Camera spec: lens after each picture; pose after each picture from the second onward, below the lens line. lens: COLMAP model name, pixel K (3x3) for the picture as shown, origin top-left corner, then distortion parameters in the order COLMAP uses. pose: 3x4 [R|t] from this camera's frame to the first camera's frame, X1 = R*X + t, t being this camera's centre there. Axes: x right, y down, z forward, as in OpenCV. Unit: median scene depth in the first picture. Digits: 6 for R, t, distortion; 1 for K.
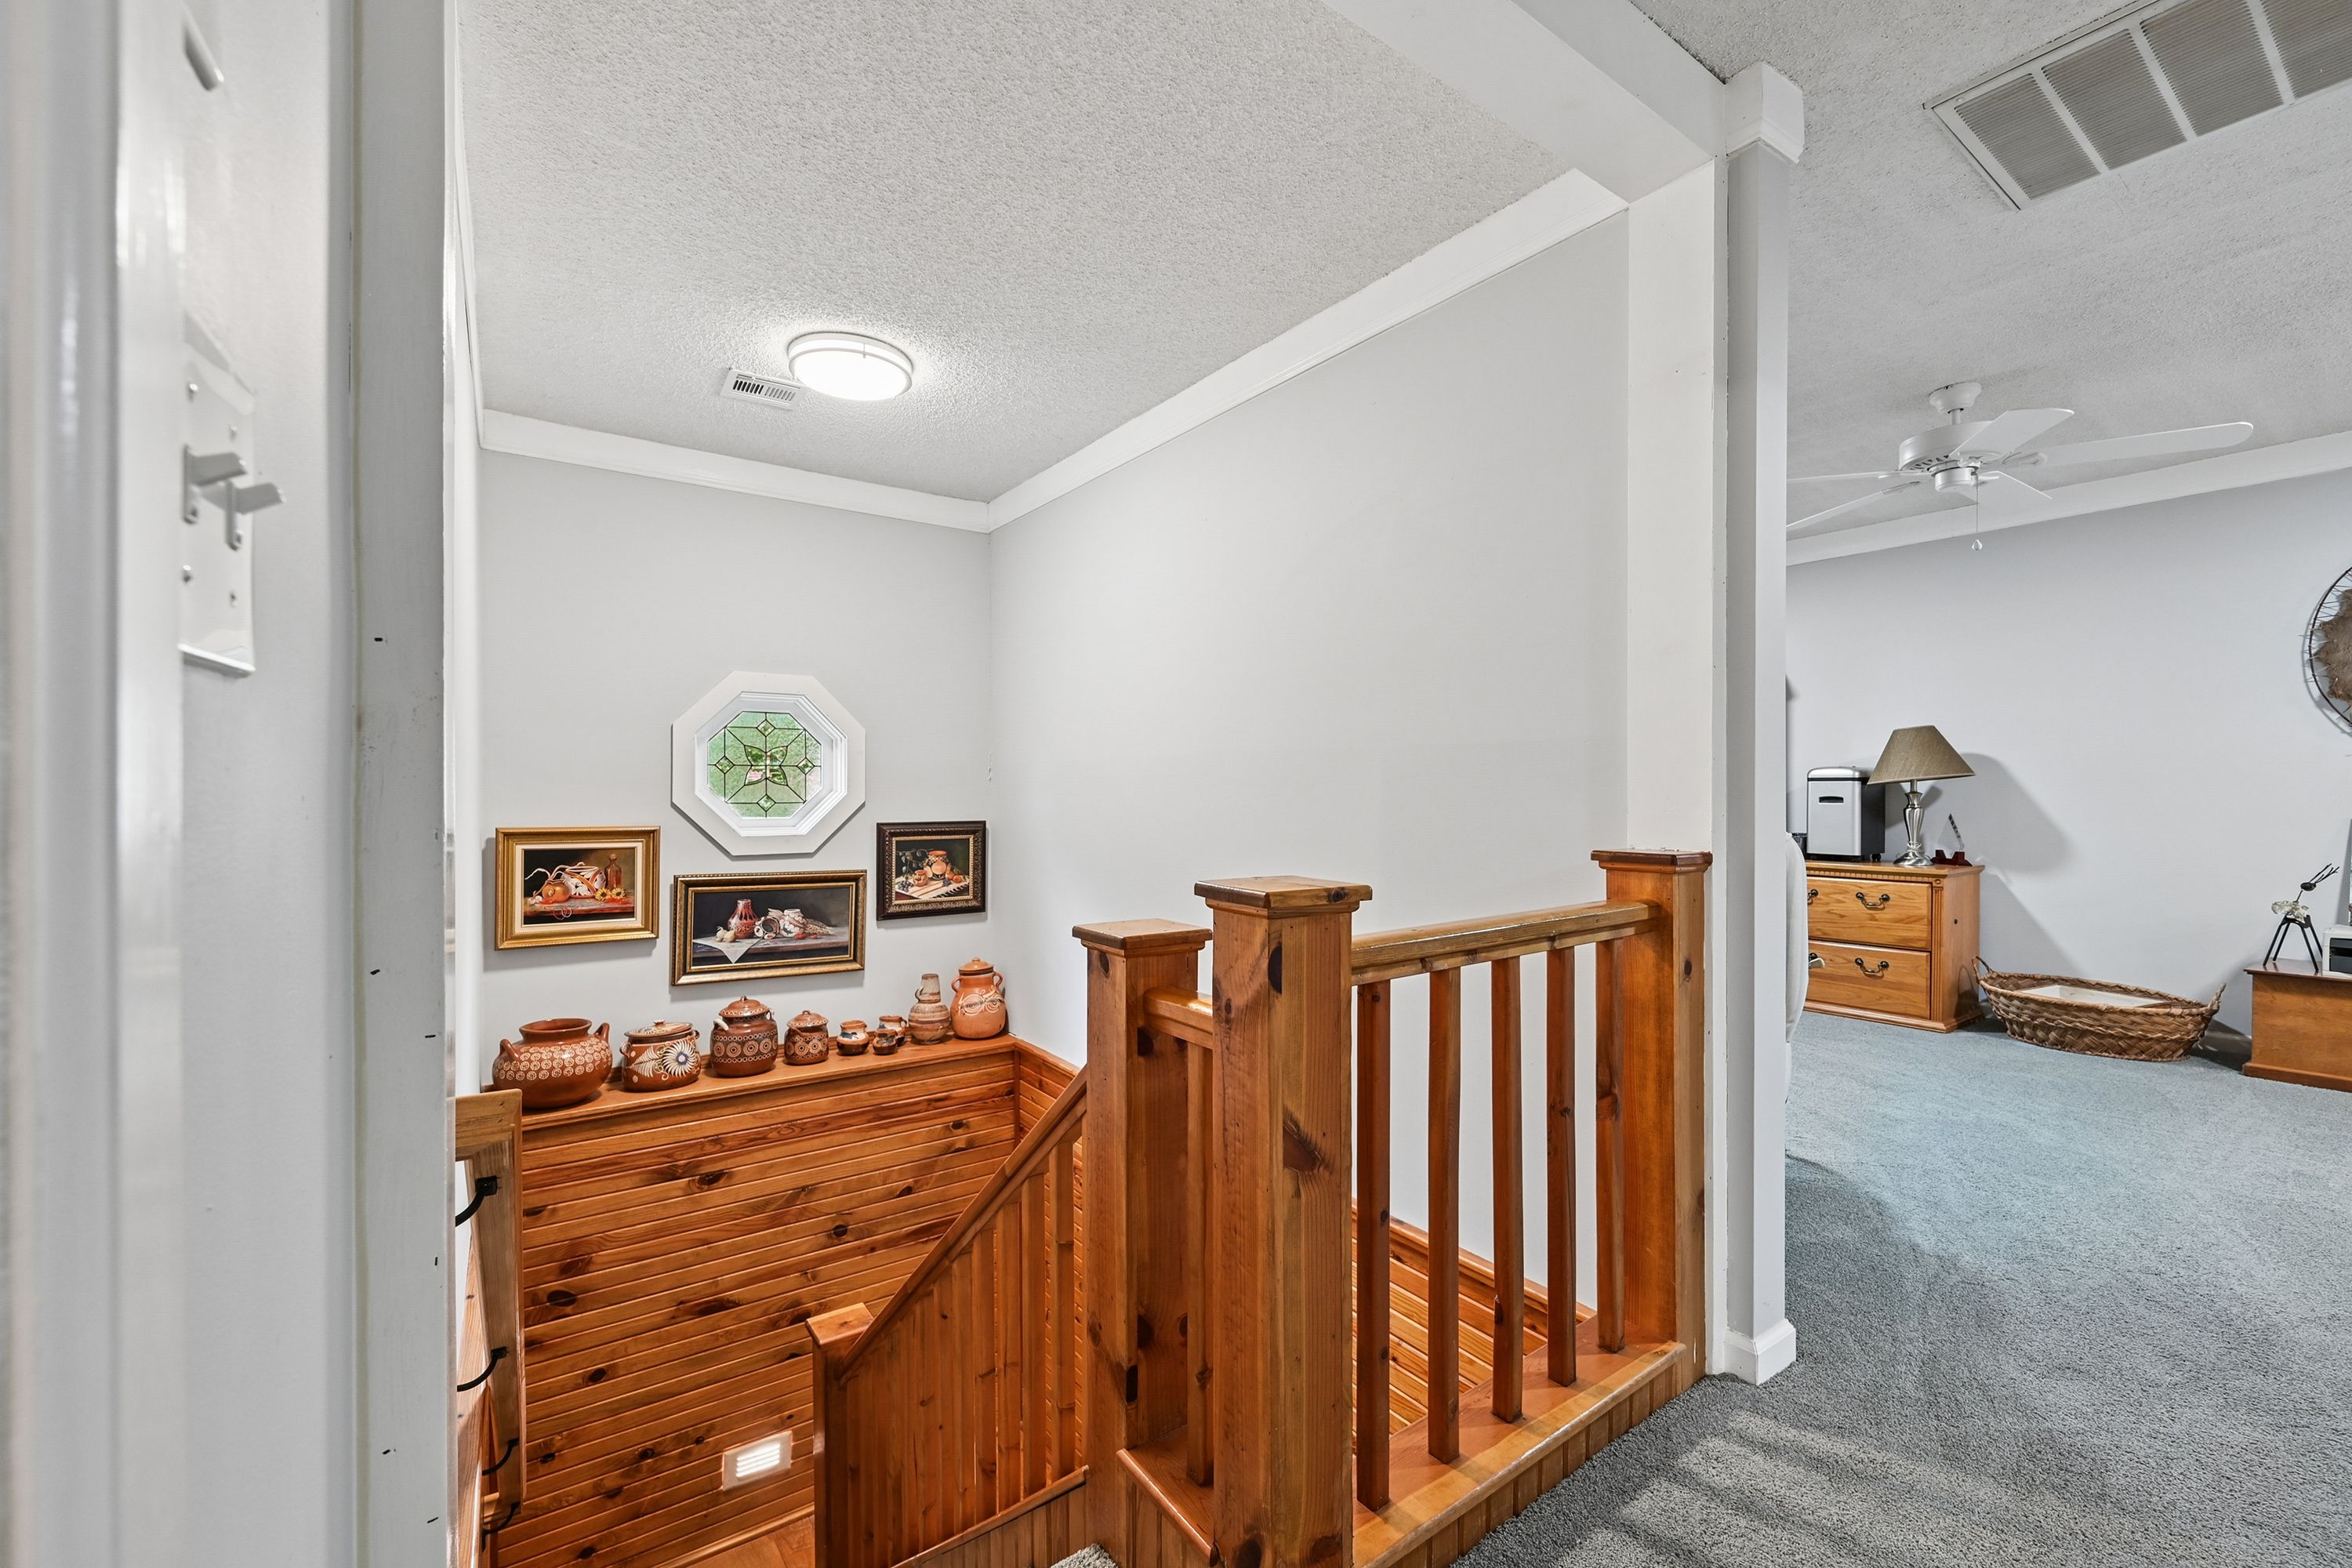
lens RADIAL K [[965.1, 0, 1172.1], [0, 965.1, 796.6], [0, 0, 1]] dist [-0.004653, 0.003036]
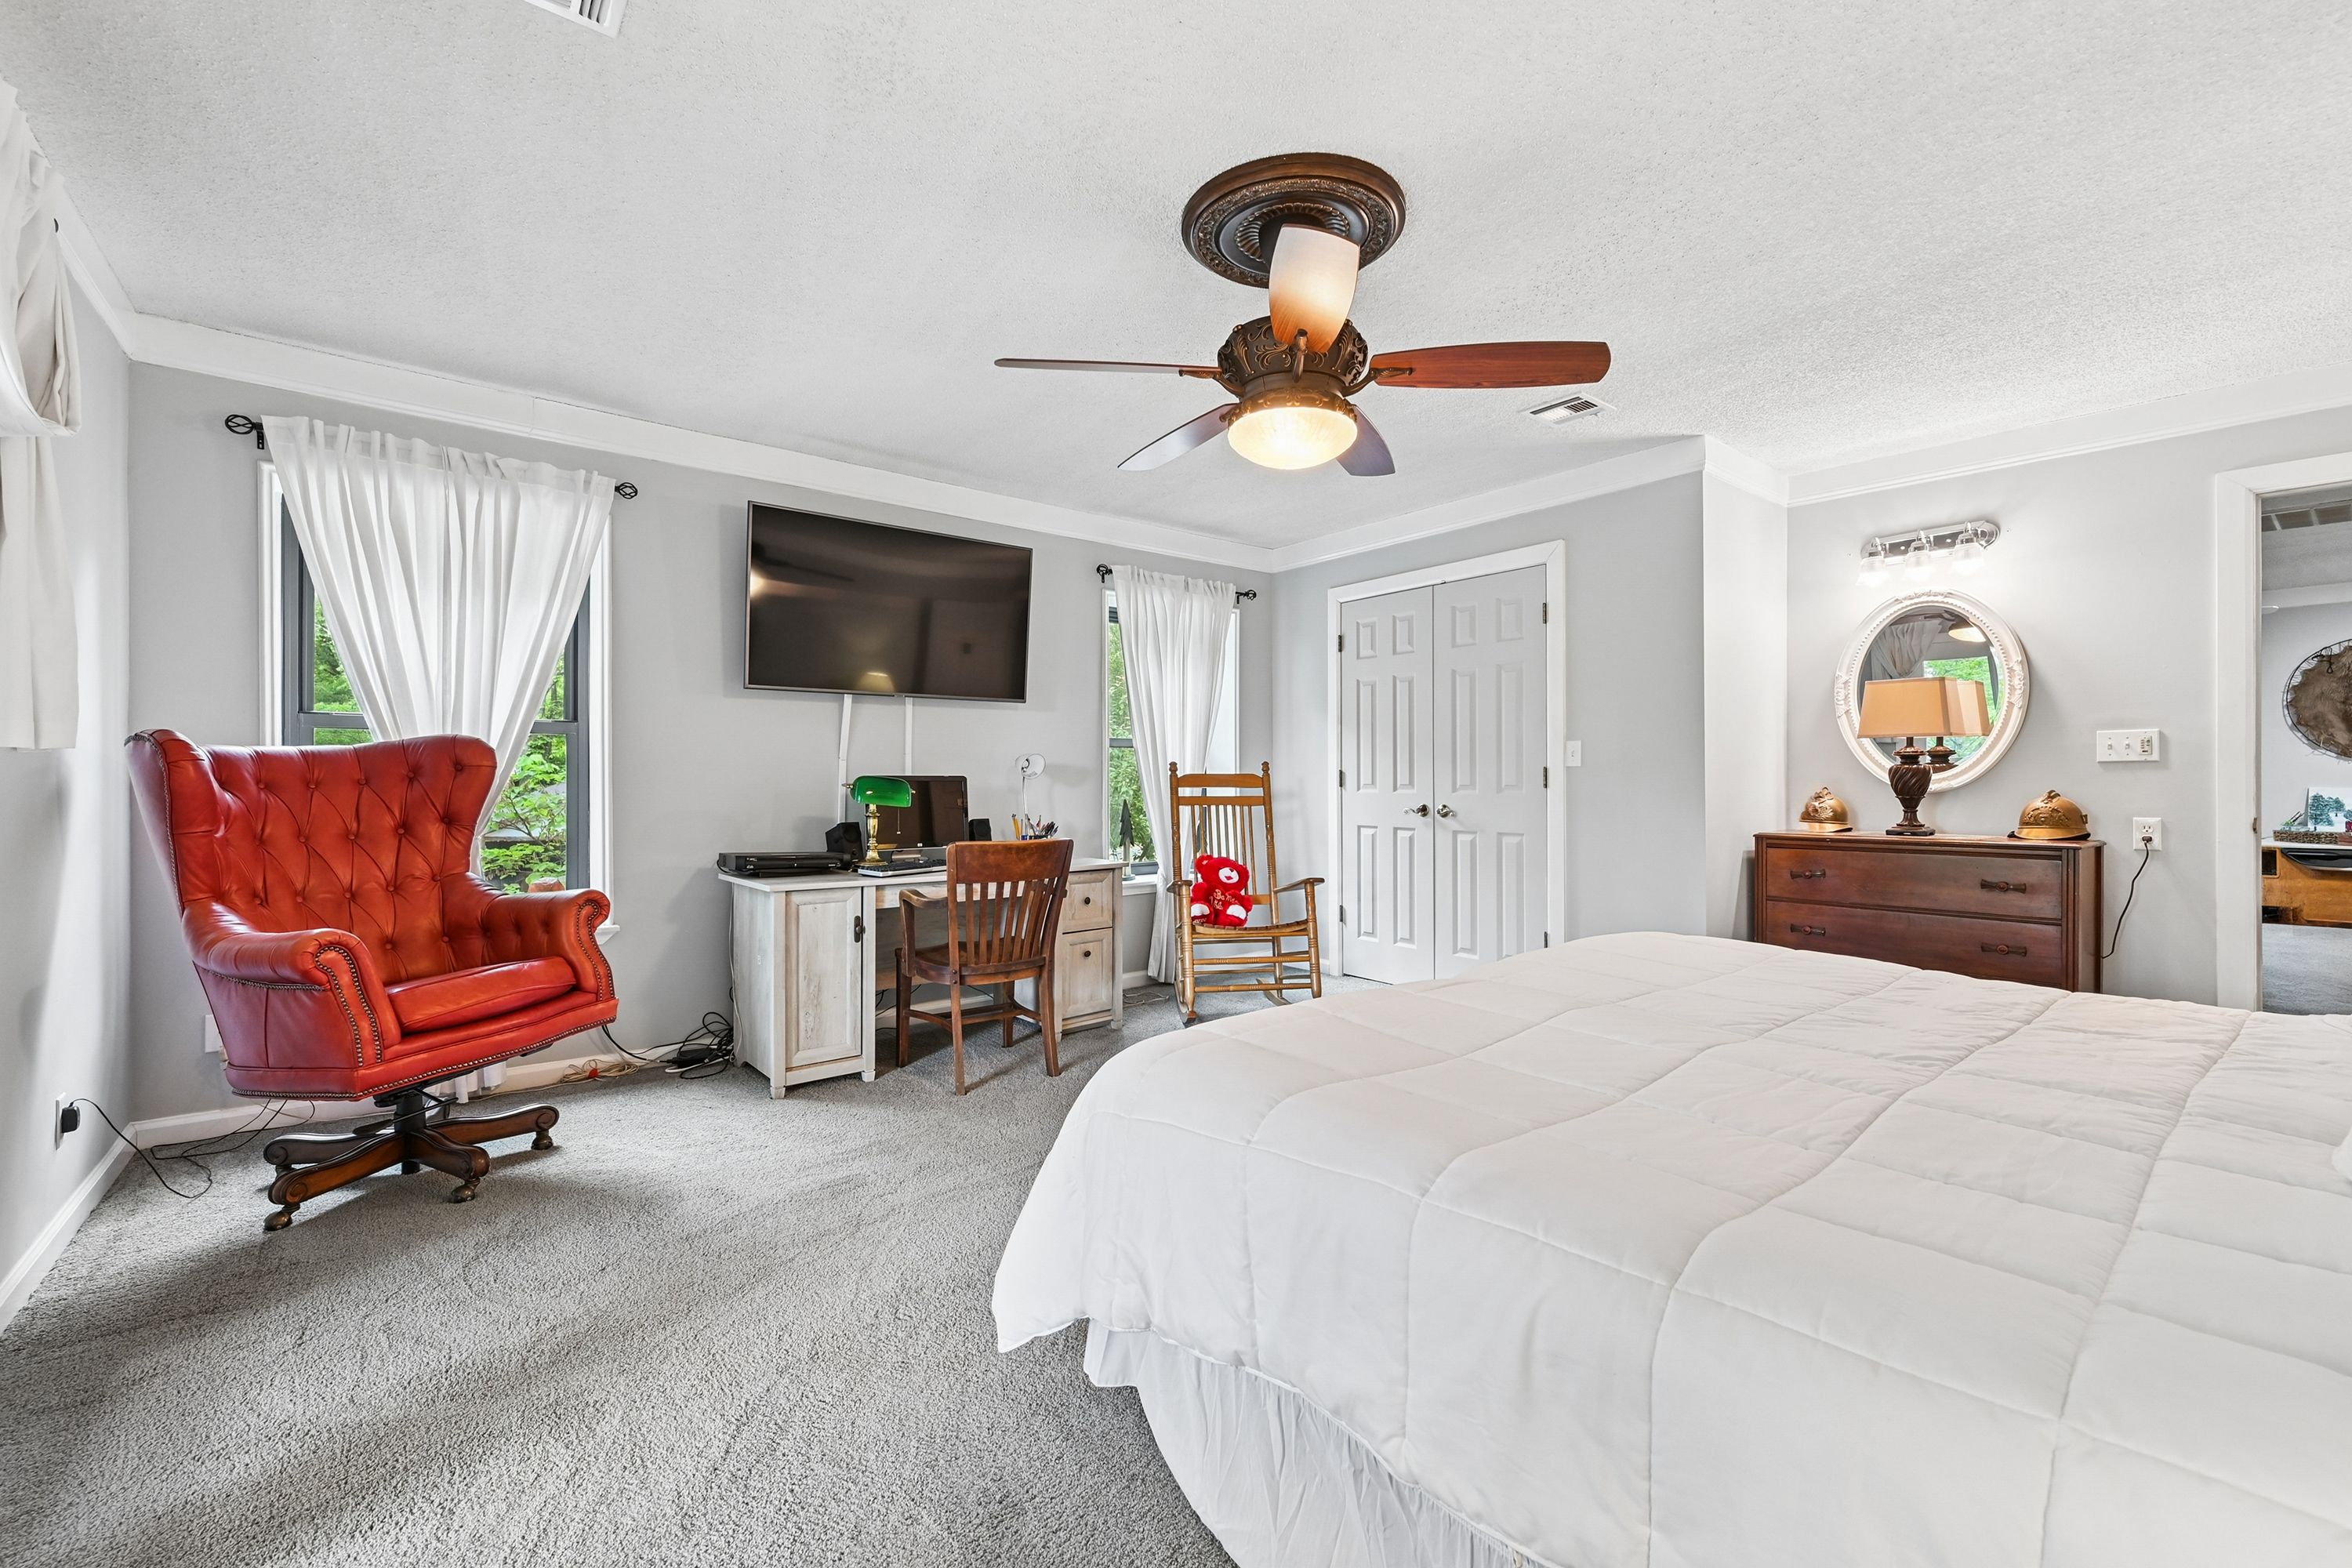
lens RADIAL K [[965.1, 0, 1170.0], [0, 965.1, 776.8], [0, 0, 1]] dist [-0.004653, 0.003036]
pose [[0.998618, 0.004720, 0.052352, -0.965846], [-0.004525, 0.999982, -0.003840, 0.014532], [-0.052369, 0.003597, 0.998621, -0.676618]]
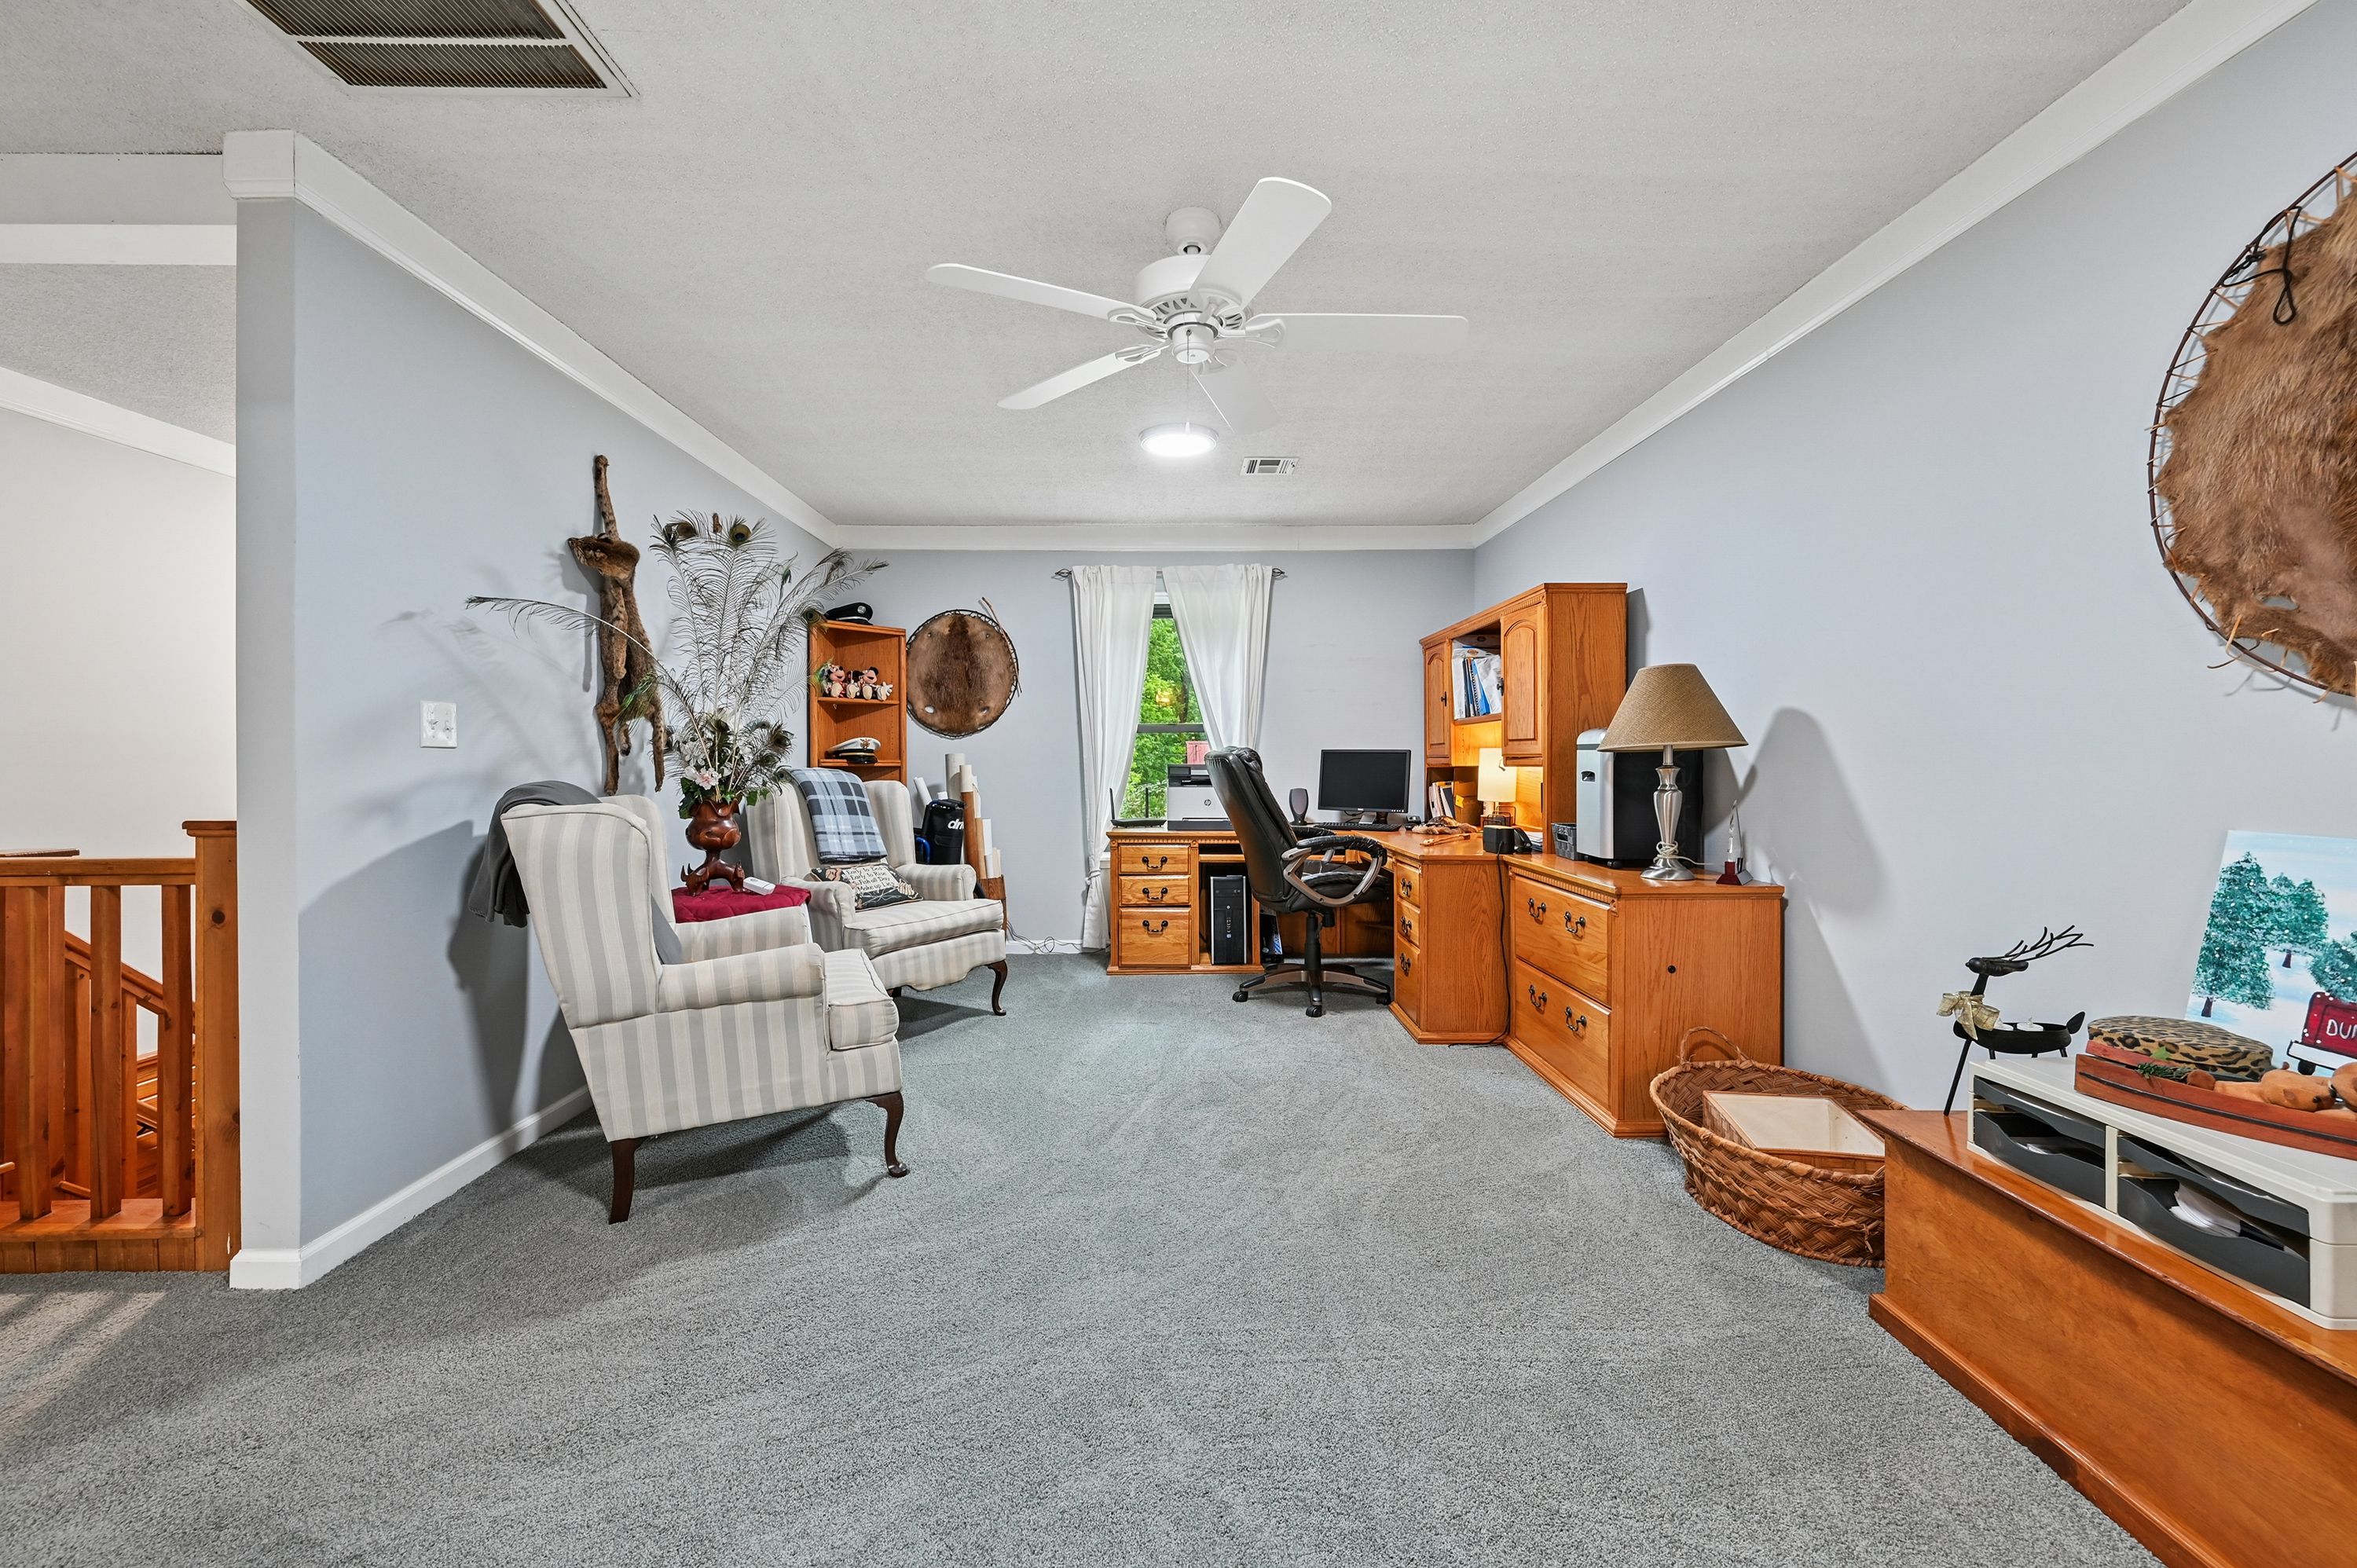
lens RADIAL K [[953.1, 0, 1188.6], [0, 953.1, 763.9], [0, 0, 1]] dist [-0.000393, -0.000115]
pose [[0.824205, 0.011297, -0.566179, 0.909886], [-0.009675, 0.999936, 0.005869, -0.007022], [0.566209, 0.000641, 0.824262, 0.303277]]
